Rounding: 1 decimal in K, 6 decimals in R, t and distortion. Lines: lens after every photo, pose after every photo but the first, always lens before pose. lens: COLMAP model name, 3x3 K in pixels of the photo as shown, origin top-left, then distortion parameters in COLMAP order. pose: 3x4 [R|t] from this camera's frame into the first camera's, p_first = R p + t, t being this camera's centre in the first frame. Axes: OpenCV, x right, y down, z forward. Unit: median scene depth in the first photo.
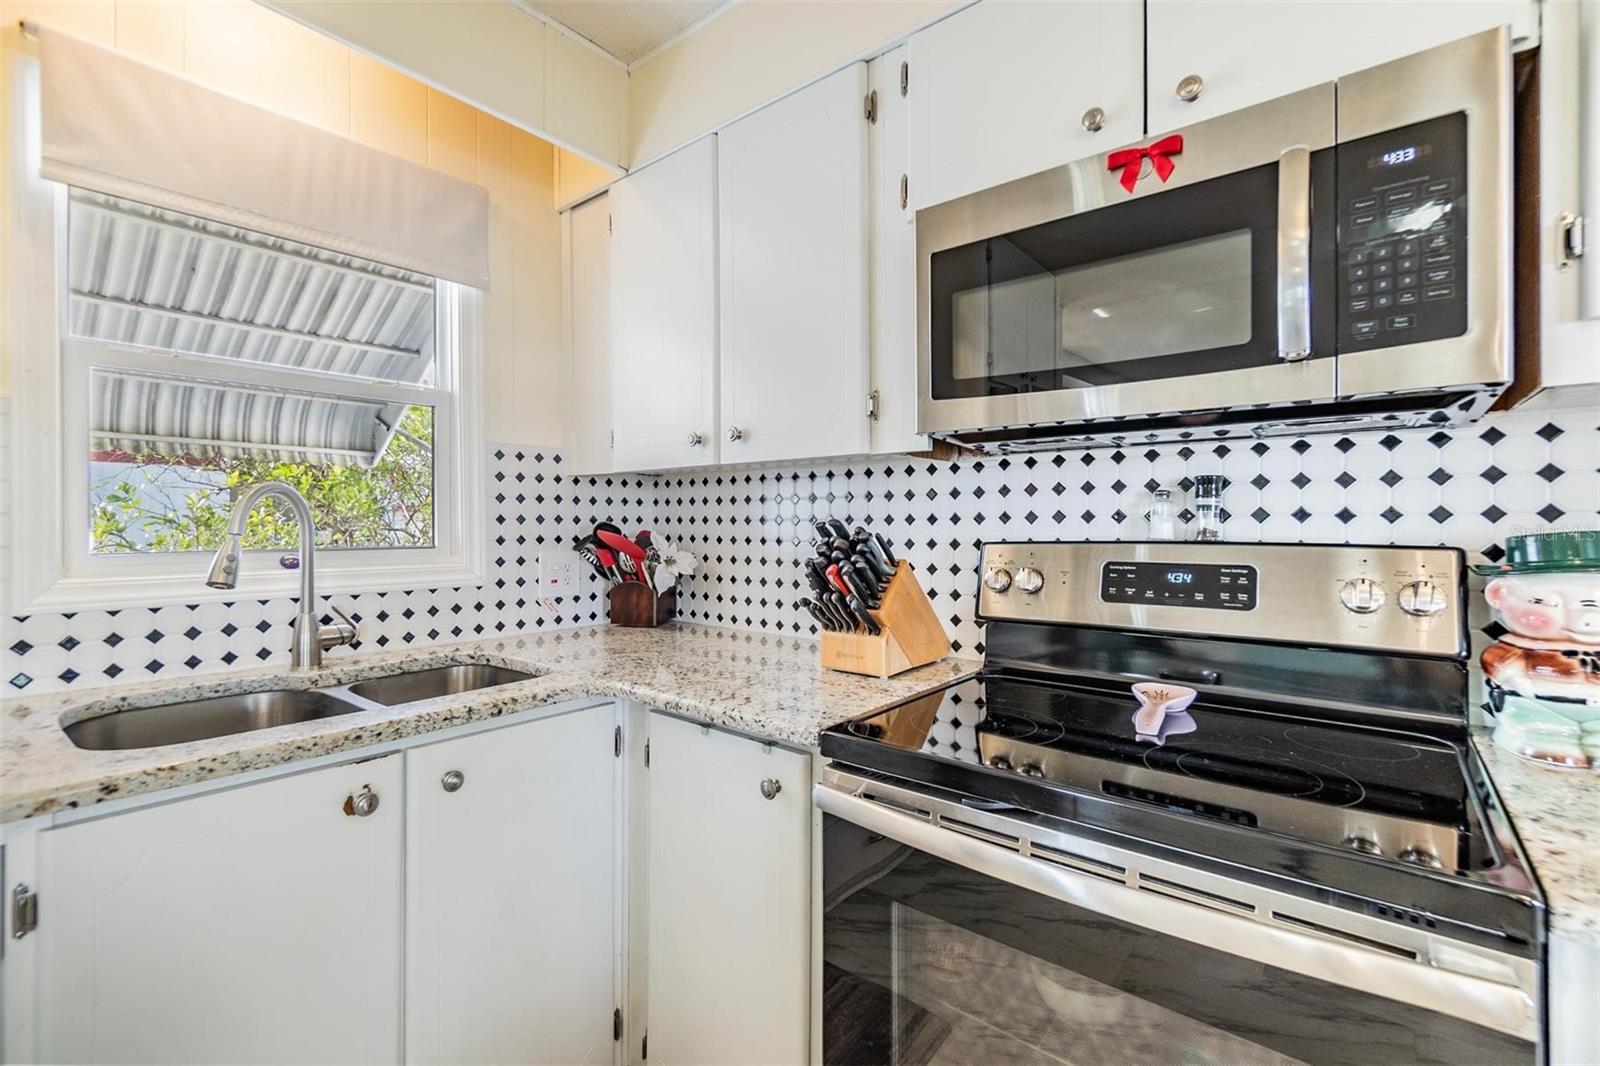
lens RADIAL K [[699.0, 0, 795.9], [0, 699.0, 522.5], [0, 0, 1]] dist [-0.002455, -0.000206]
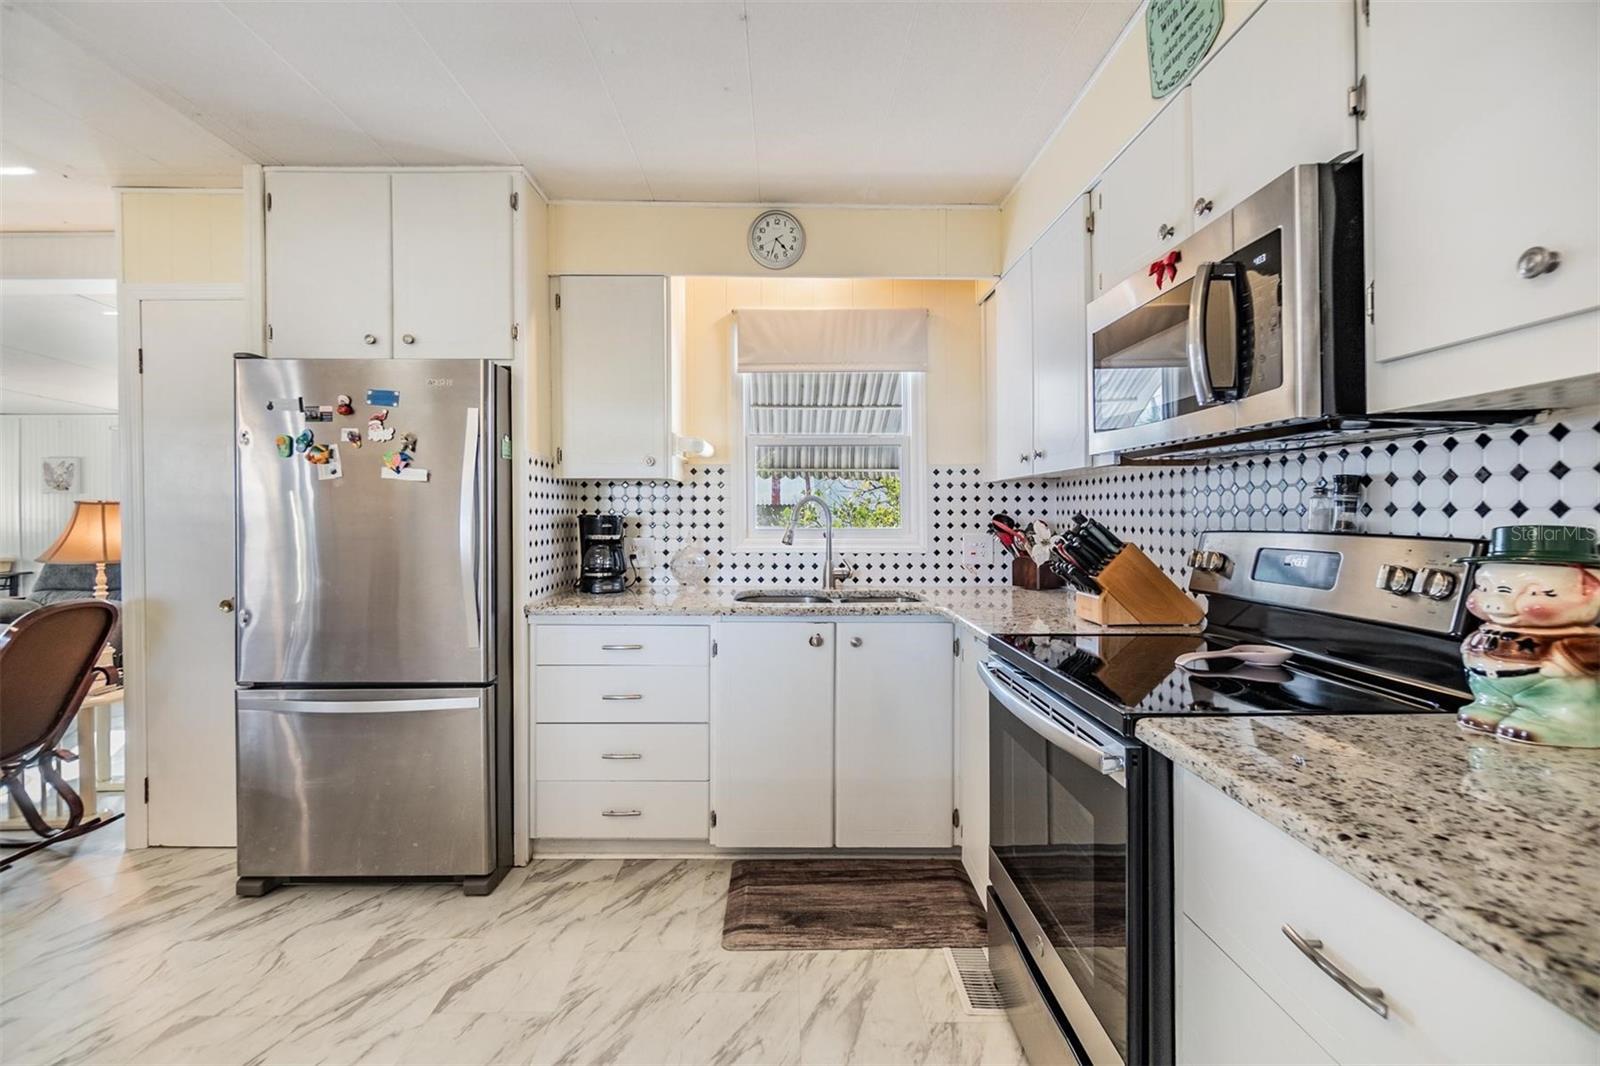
lens RADIAL K [[700.5, 0, 800.7], [0, 700.5, 515.6], [0, 0, 1]] dist [-0.002795, 0.000155]
pose [[0.654518, 0.001853, -0.756044, 0.739217], [0.002664, 0.999985, 0.004757, -0.007203], [0.756042, -0.005128, 0.654503, -0.356242]]
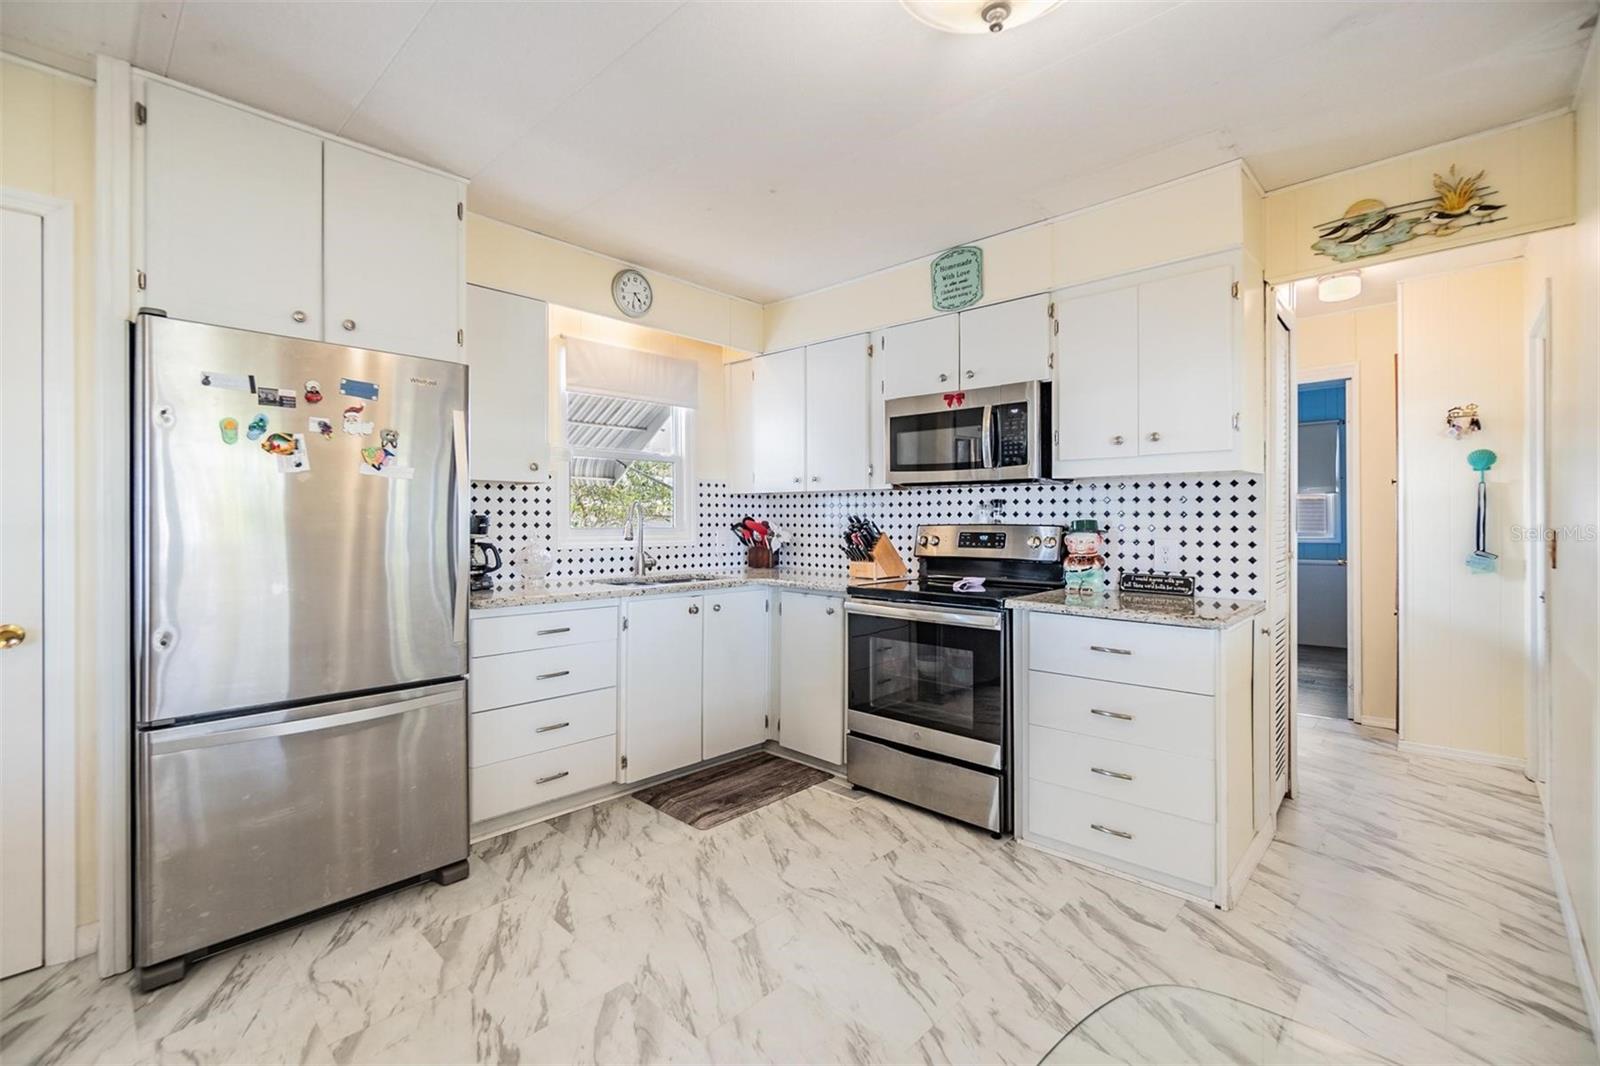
lens RADIAL K [[690.6, 0, 801.5], [0, 690.6, 519.4], [0, 0, 1]] dist [0.000367, 0.000228]
pose [[0.998217, 0.002755, -0.059622, 0.009885], [-0.002601, 0.999993, 0.002668, 0.003079], [0.059629, -0.002508, 0.998217, -1.378275]]
